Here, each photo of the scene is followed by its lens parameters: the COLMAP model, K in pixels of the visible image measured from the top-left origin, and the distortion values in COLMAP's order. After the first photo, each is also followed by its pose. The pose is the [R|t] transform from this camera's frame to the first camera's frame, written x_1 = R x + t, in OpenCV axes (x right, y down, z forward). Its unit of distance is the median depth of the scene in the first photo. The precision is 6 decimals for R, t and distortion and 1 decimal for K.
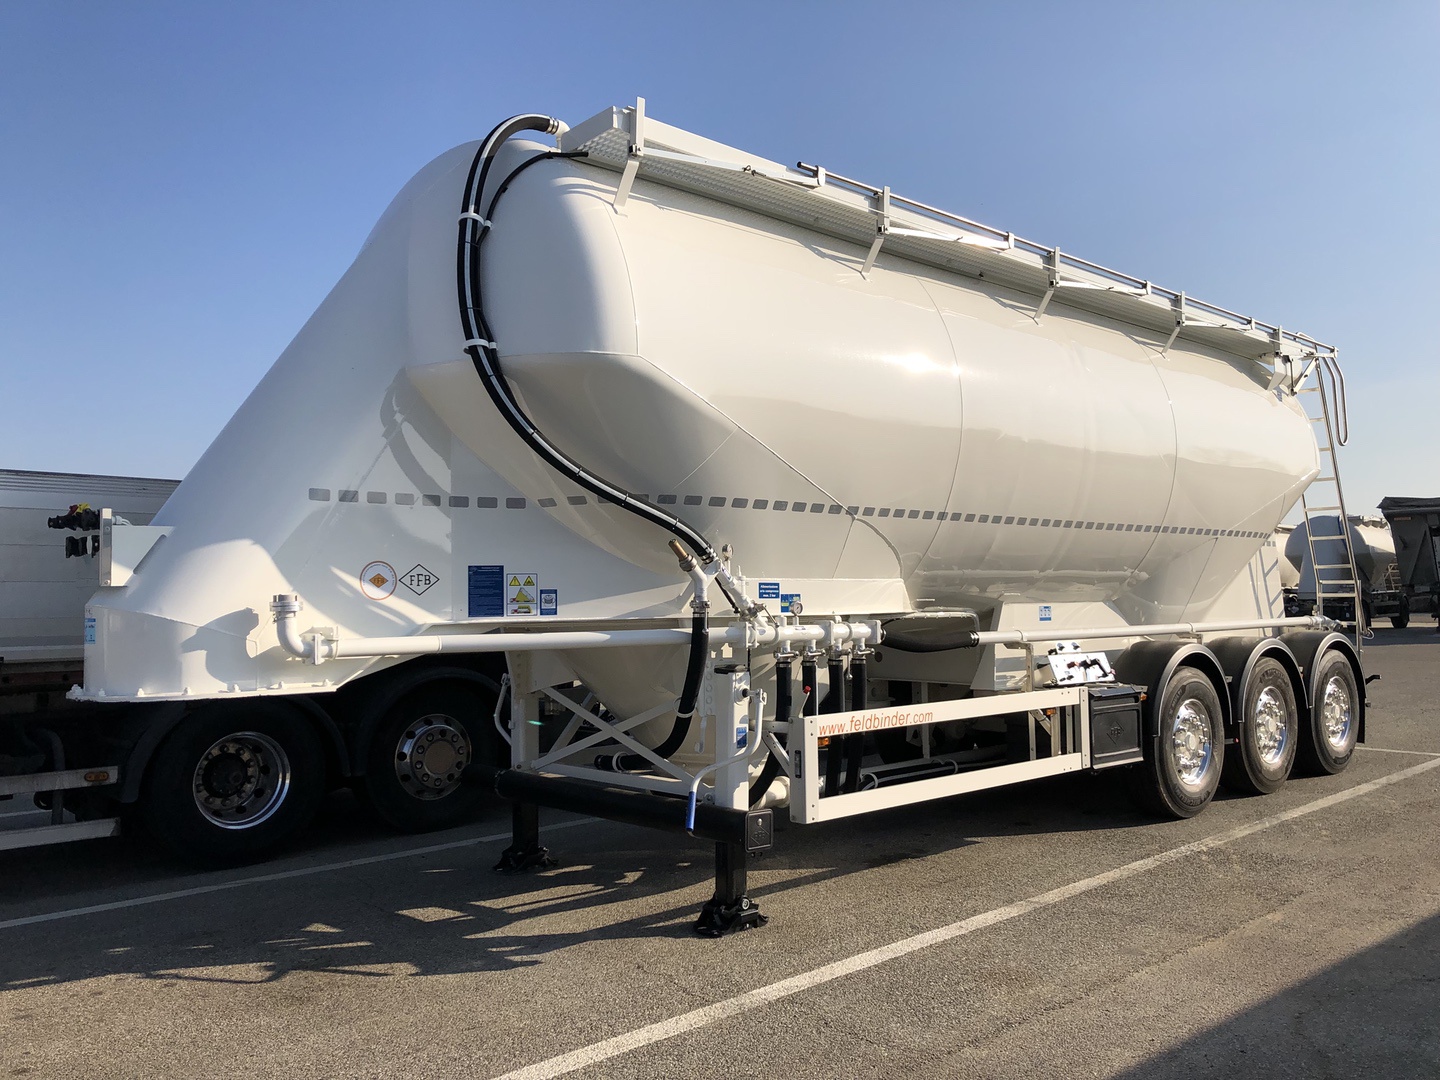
lens RADIAL K [[1168.3, 0, 720.0], [0, 1168.3, 540.0], [0, 0, 1]] dist [0.037454, -0.003745]
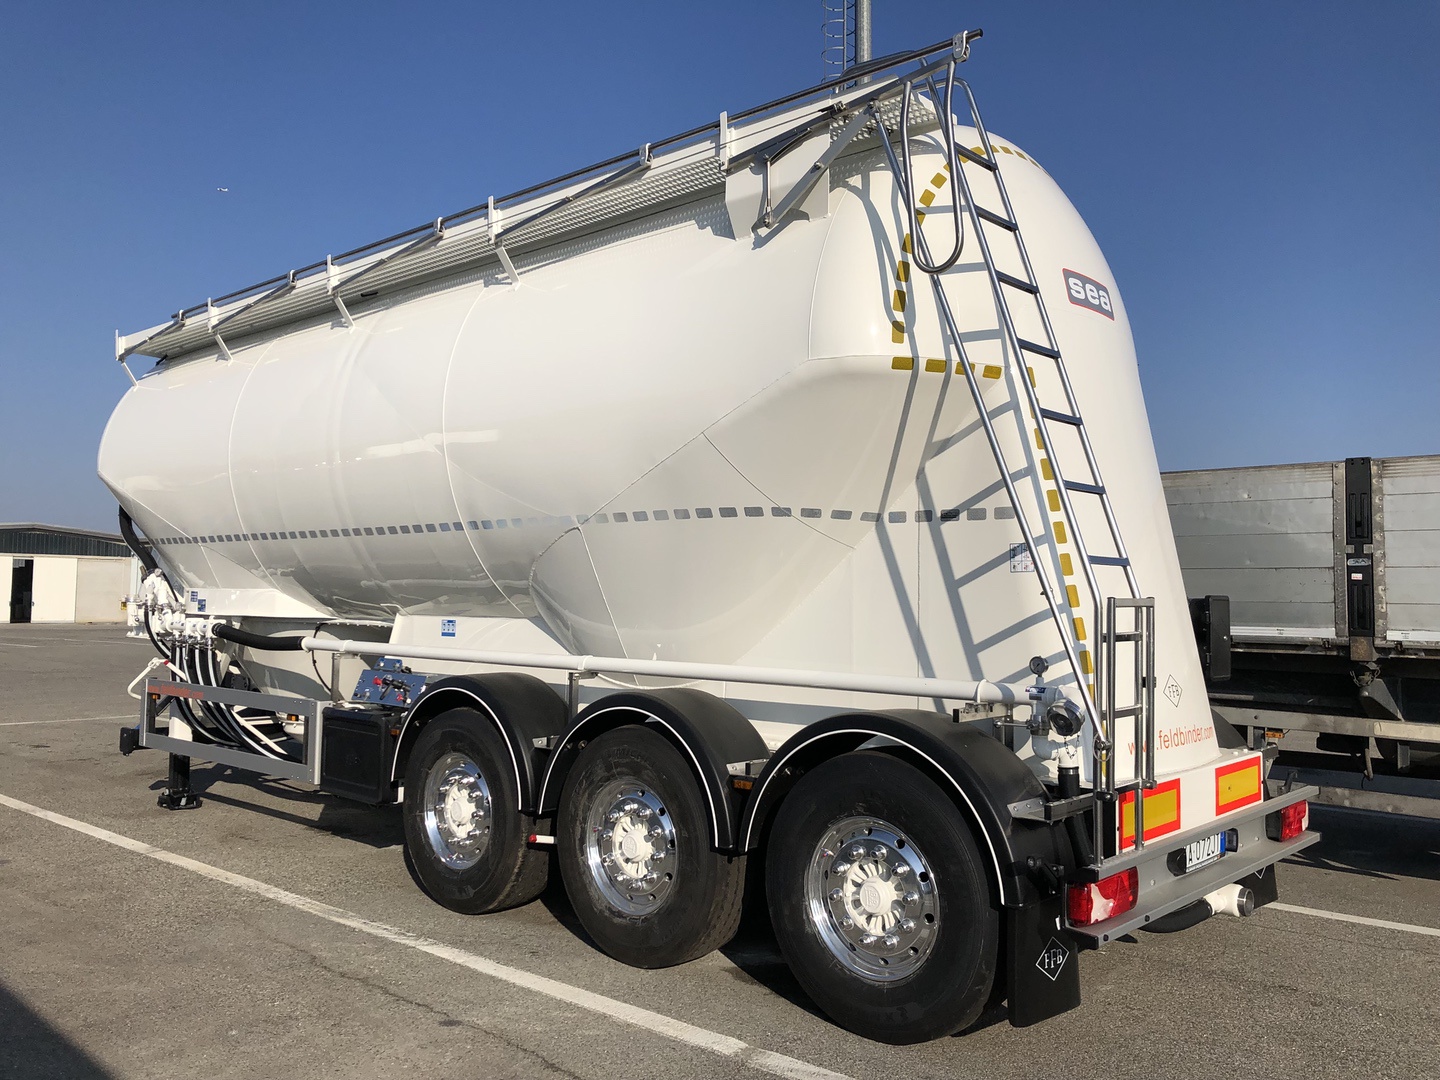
lens RADIAL K [[1168.3, 0, 720.0], [0, 1168.3, 540.0], [0, 0, 1]] dist [0.037454, -0.003745]
pose [[0.072190, -0.036458, -0.996724, 1.194670], [0.035629, 0.998788, -0.033953, 0.033601], [0.996754, -0.033062, 0.073402, 1.153886]]
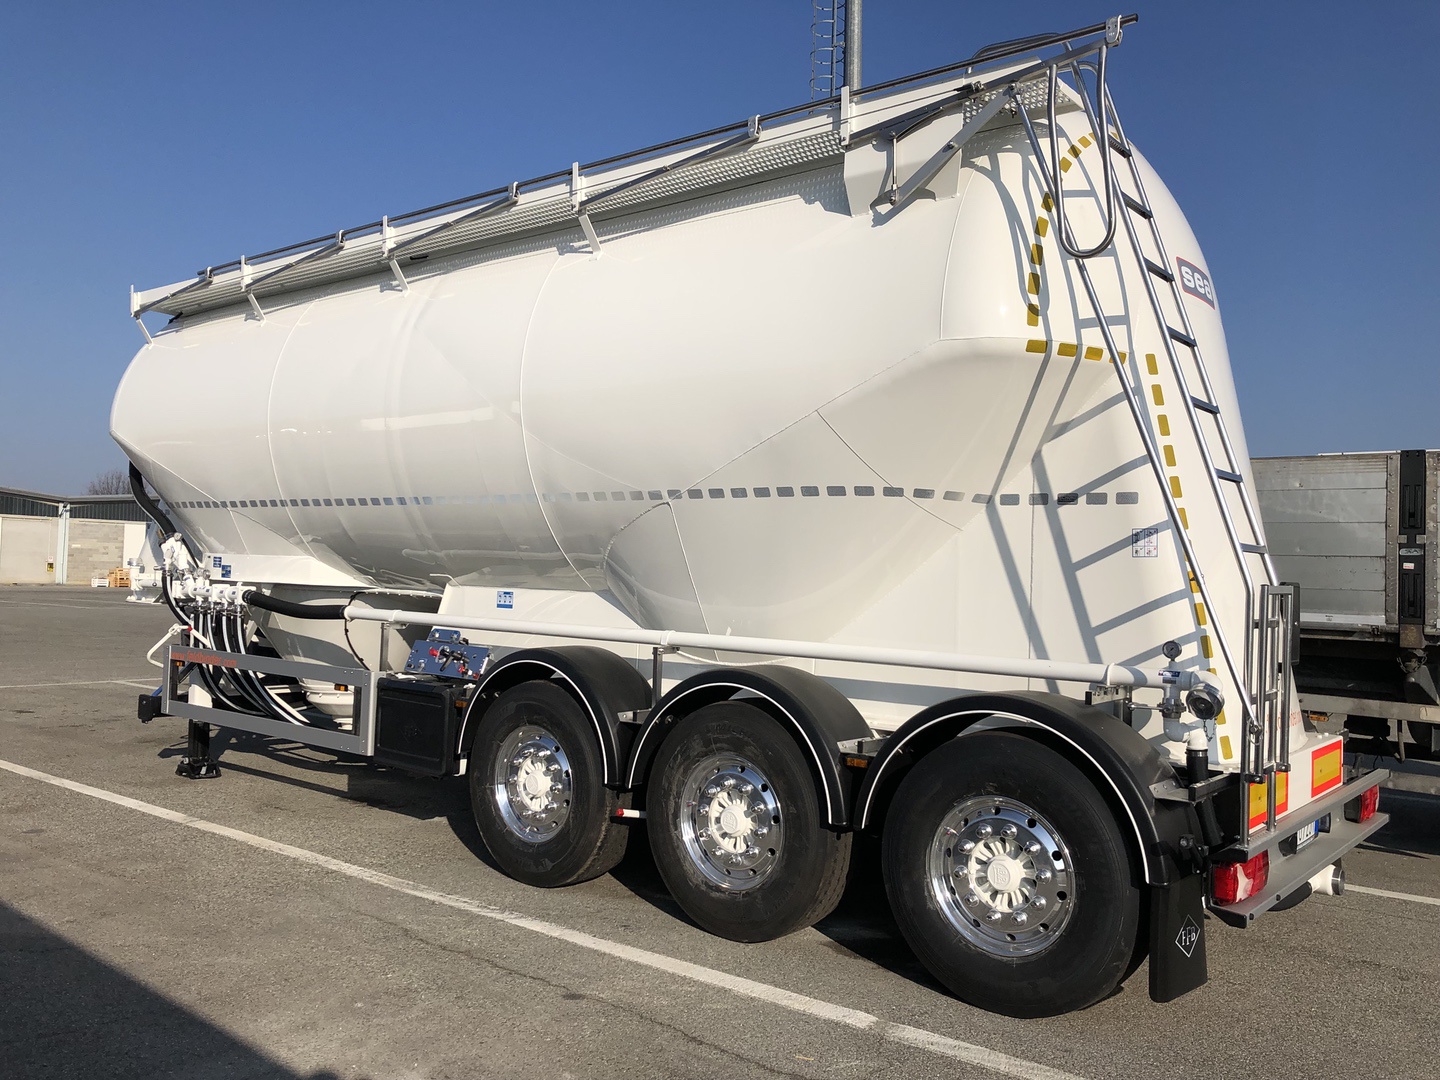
lens RADIAL K [[1167.8, 0, 720.0], [0, 1167.8, 540.0], [0, 0, 1]] dist [0.036352, -0.007792]
pose [[0.126907, -0.012178, -0.991840, 1.183500], [0.015397, 0.999828, -0.010306, 0.029462], [0.991795, -0.013964, 0.127073, 1.059657]]
